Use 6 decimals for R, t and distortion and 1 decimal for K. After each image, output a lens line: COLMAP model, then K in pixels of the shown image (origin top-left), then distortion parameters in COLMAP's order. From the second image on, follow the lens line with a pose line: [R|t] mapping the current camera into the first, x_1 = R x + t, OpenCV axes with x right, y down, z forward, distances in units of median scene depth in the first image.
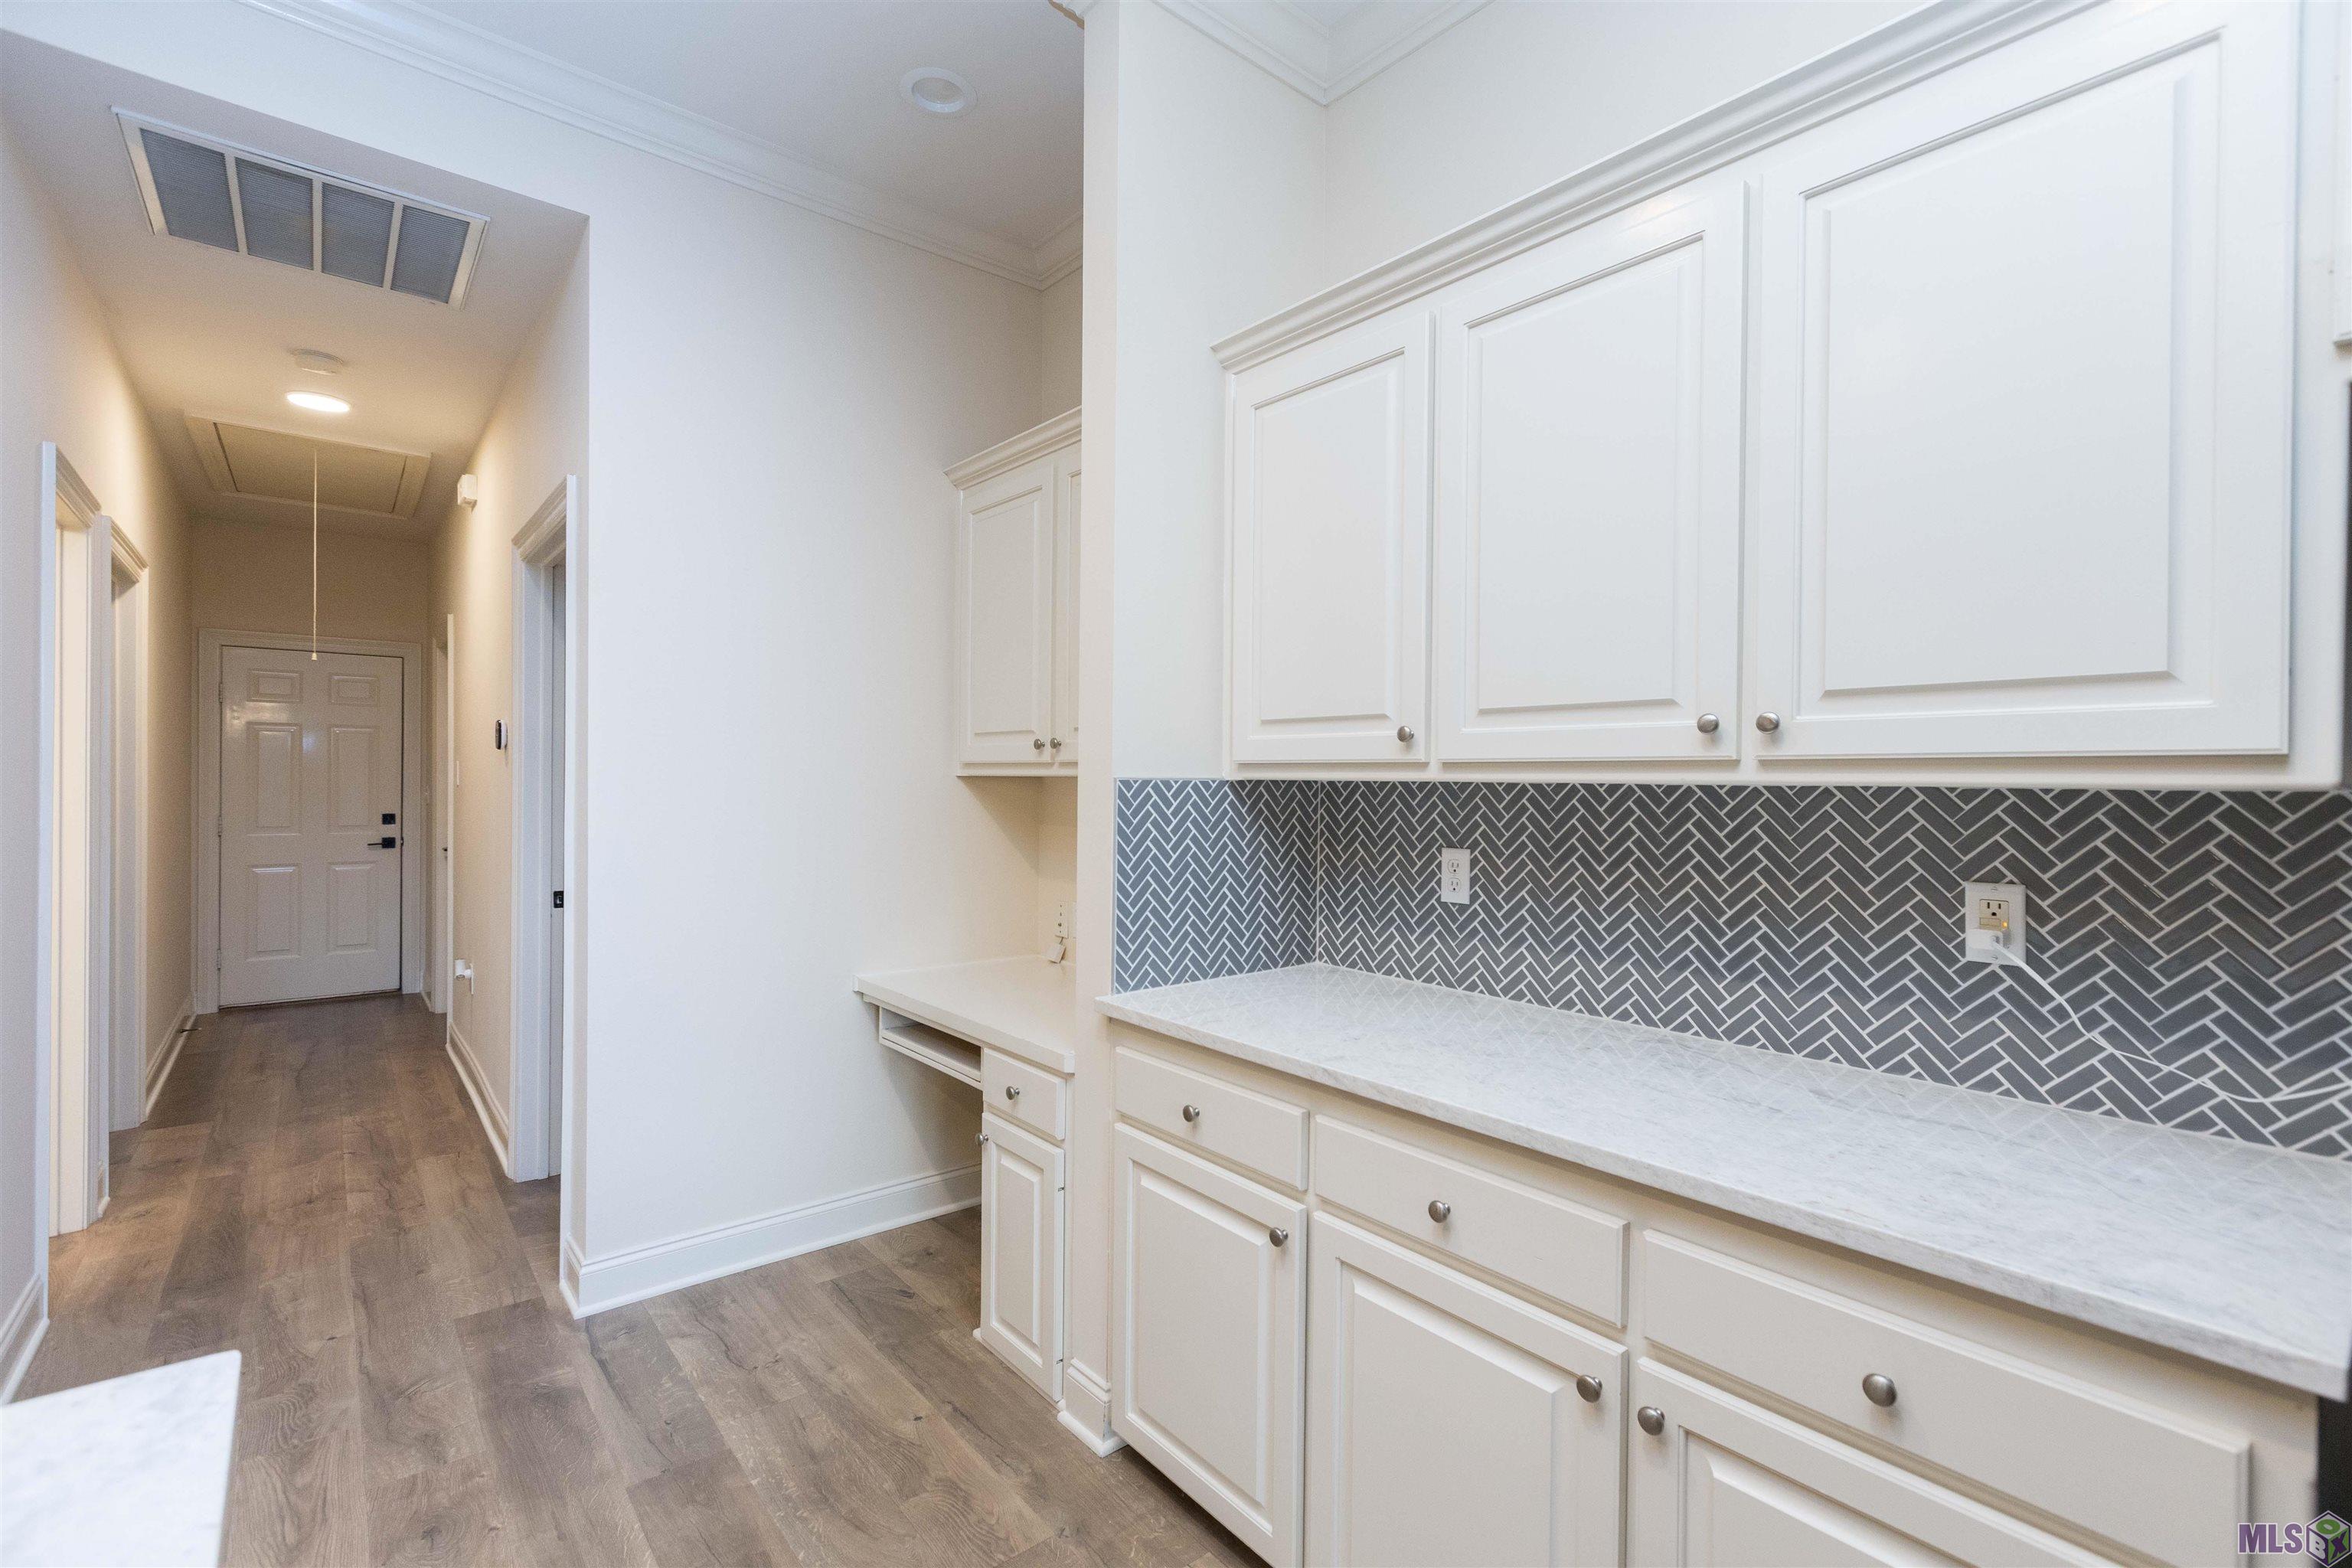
lens RADIAL K [[1045.7, 0, 1178.5], [0, 1045.7, 784.8], [0, 0, 1]] dist [0.002519, -0.001085]
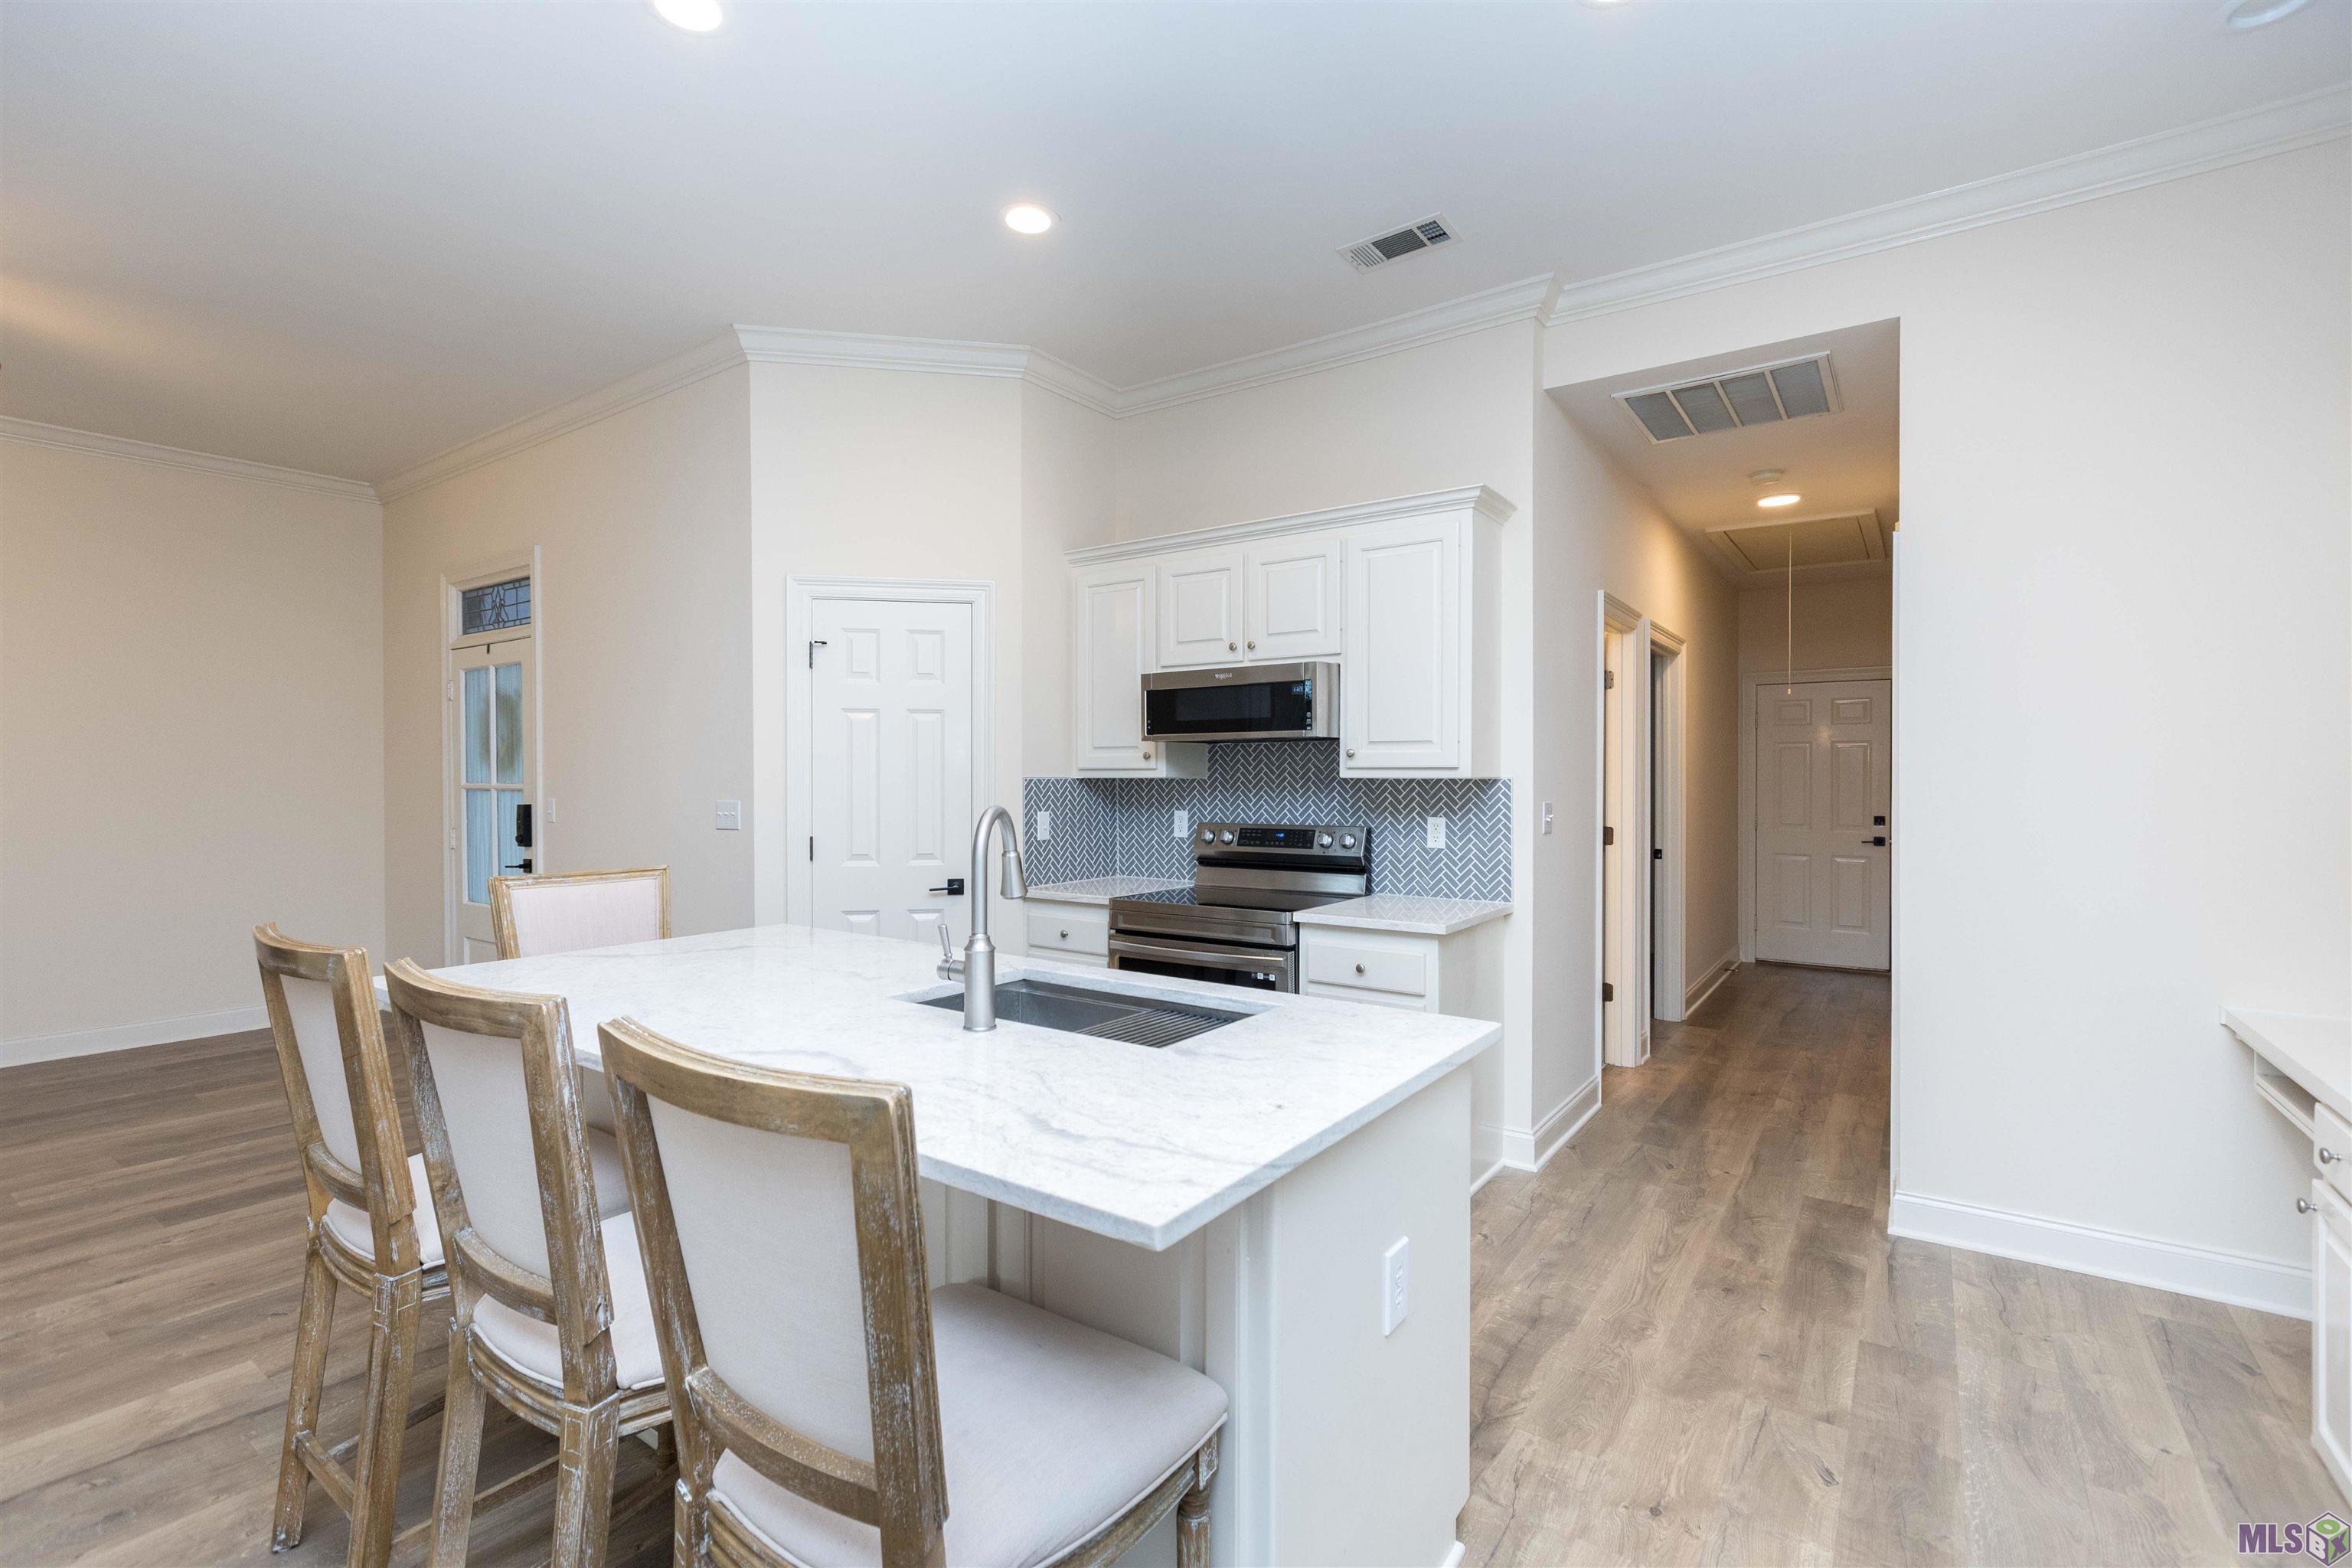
lens RADIAL K [[1045.7, 0, 1178.5], [0, 1045.7, 784.8], [0, 0, 1]] dist [0.002519, -0.001085]
pose [[0.262292, -0.002995, -0.964984, 0.438704], [-0.002681, 0.999989, -0.003832, -0.000451], [0.964985, 0.003592, 0.262281, -0.128048]]
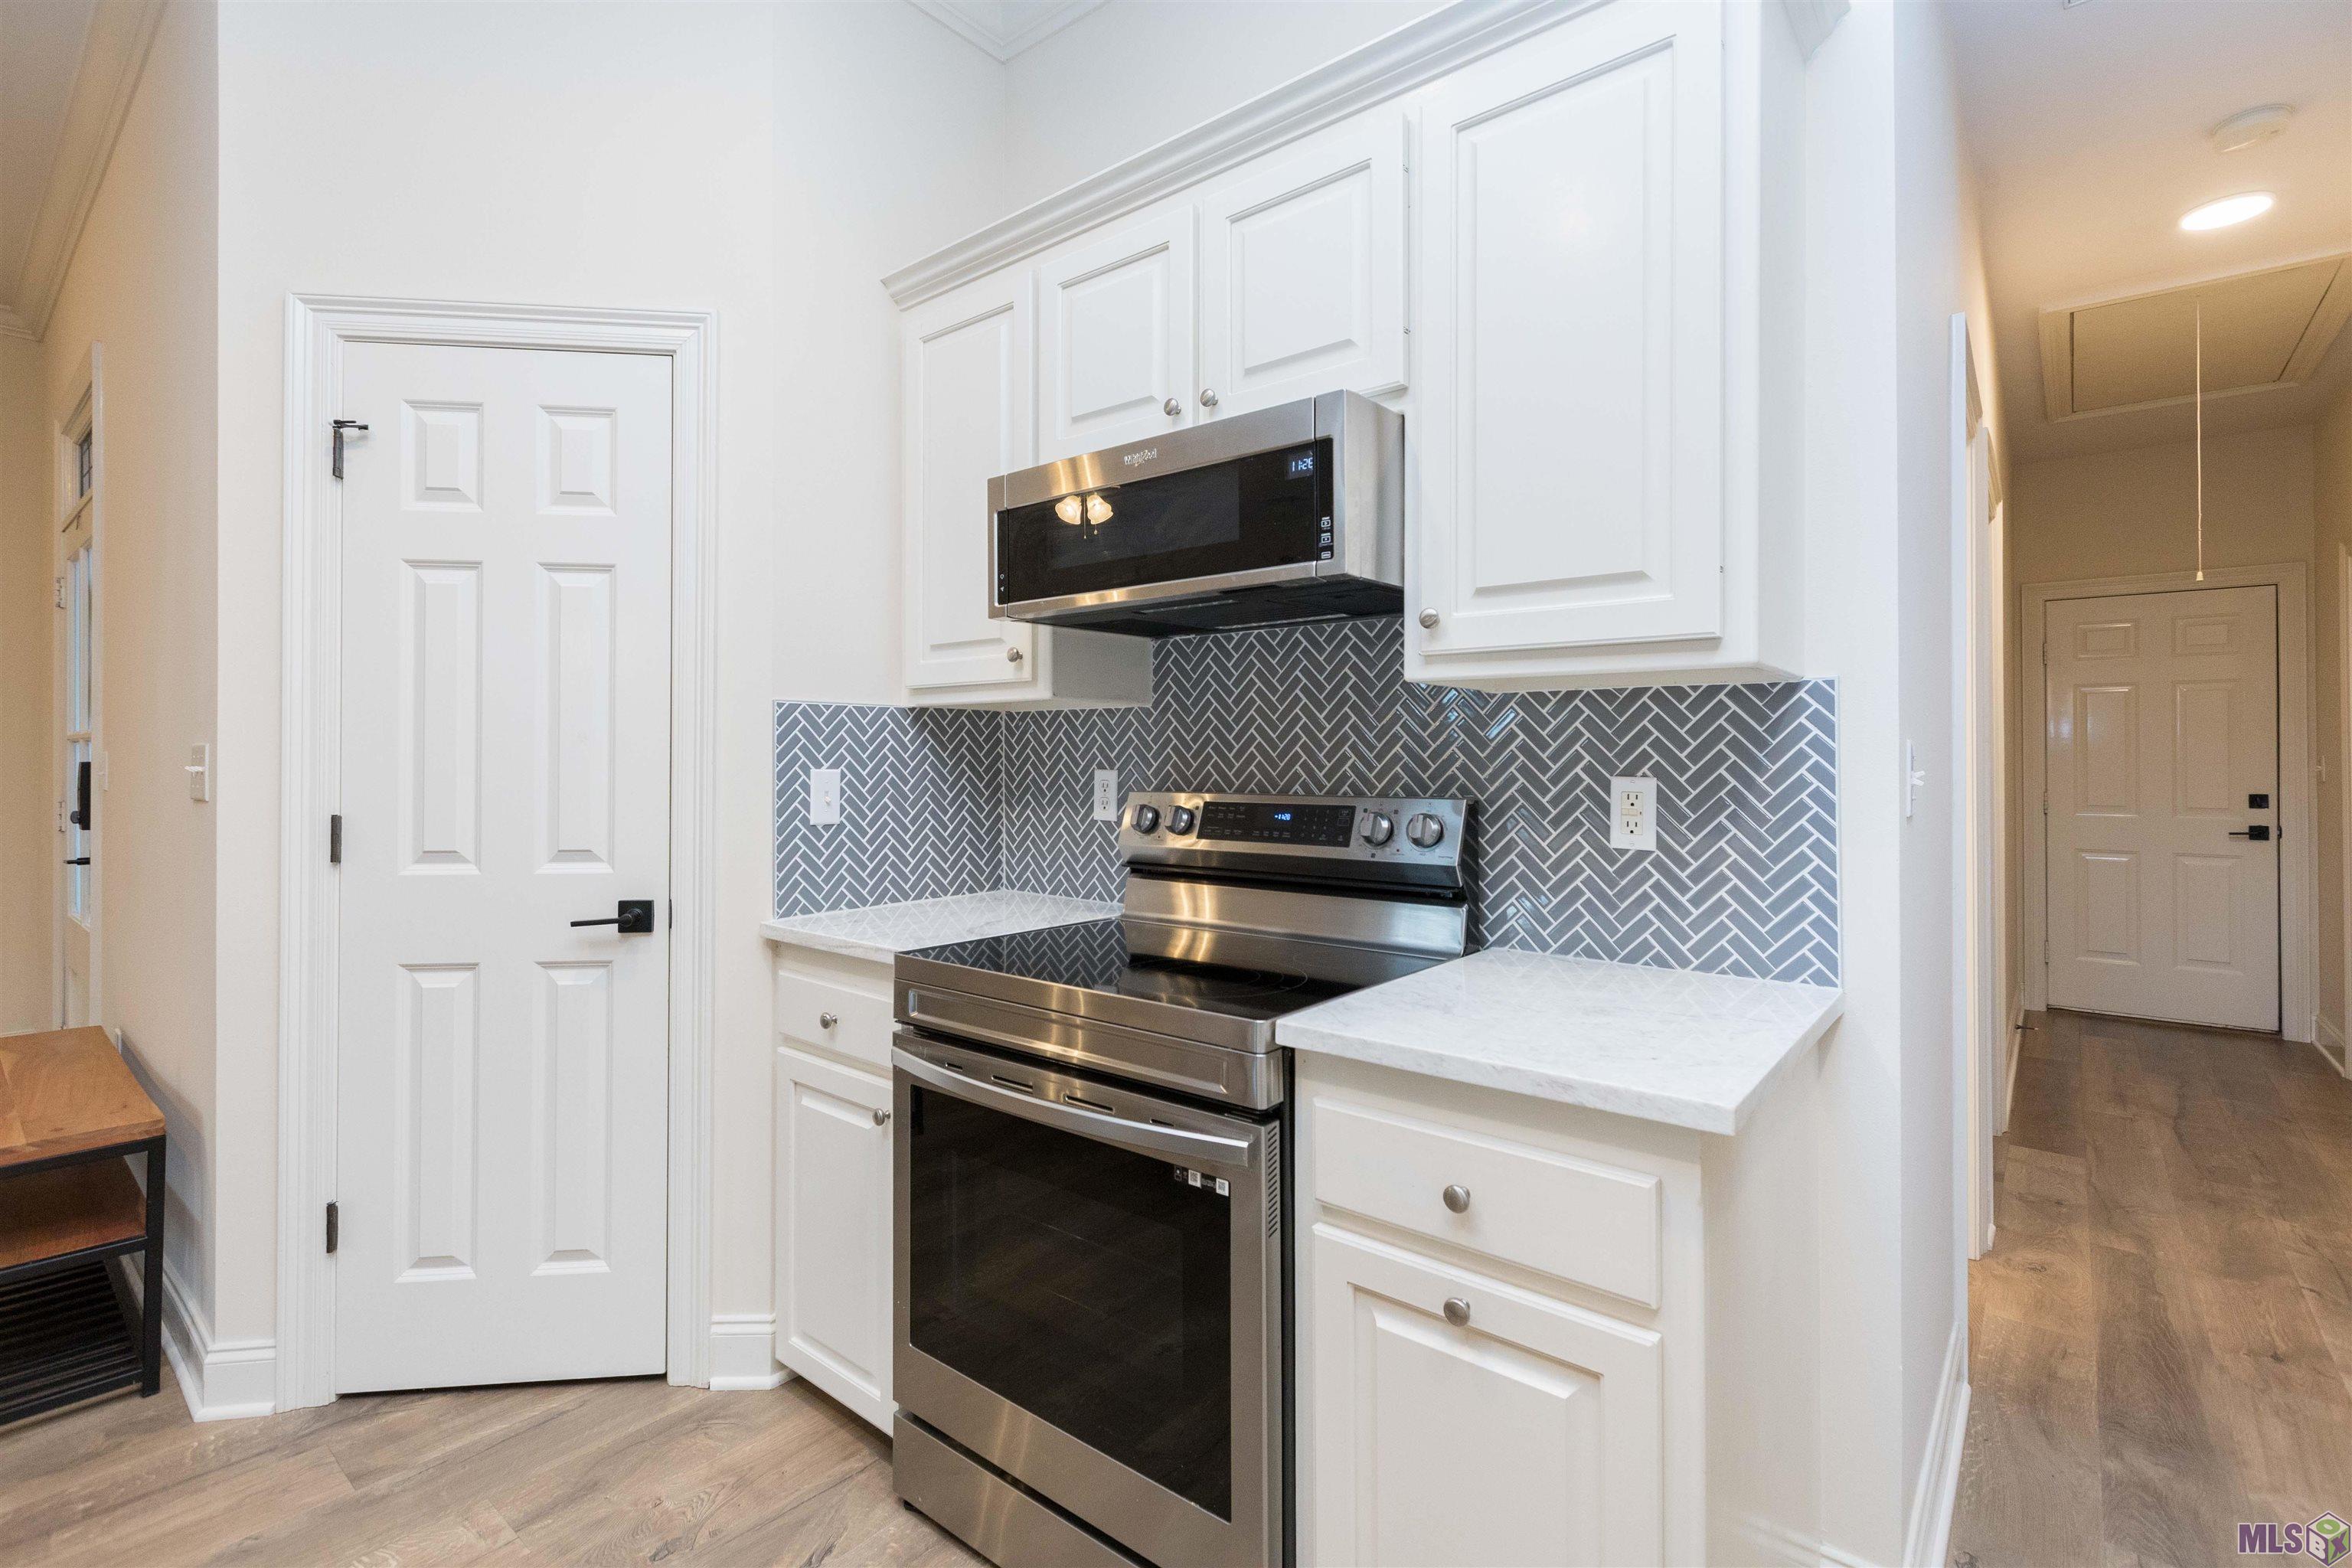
lens RADIAL K [[1064.8, 0, 1184.5], [0, 1064.8, 746.8], [0, 0, 1]] dist [0.001467, -0.000009]
pose [[0.190817, -0.021096, -0.981399, -0.426532], [-0.005063, 0.999735, -0.022474, 0.042052], [0.981613, 0.009257, 0.190659, 0.274757]]
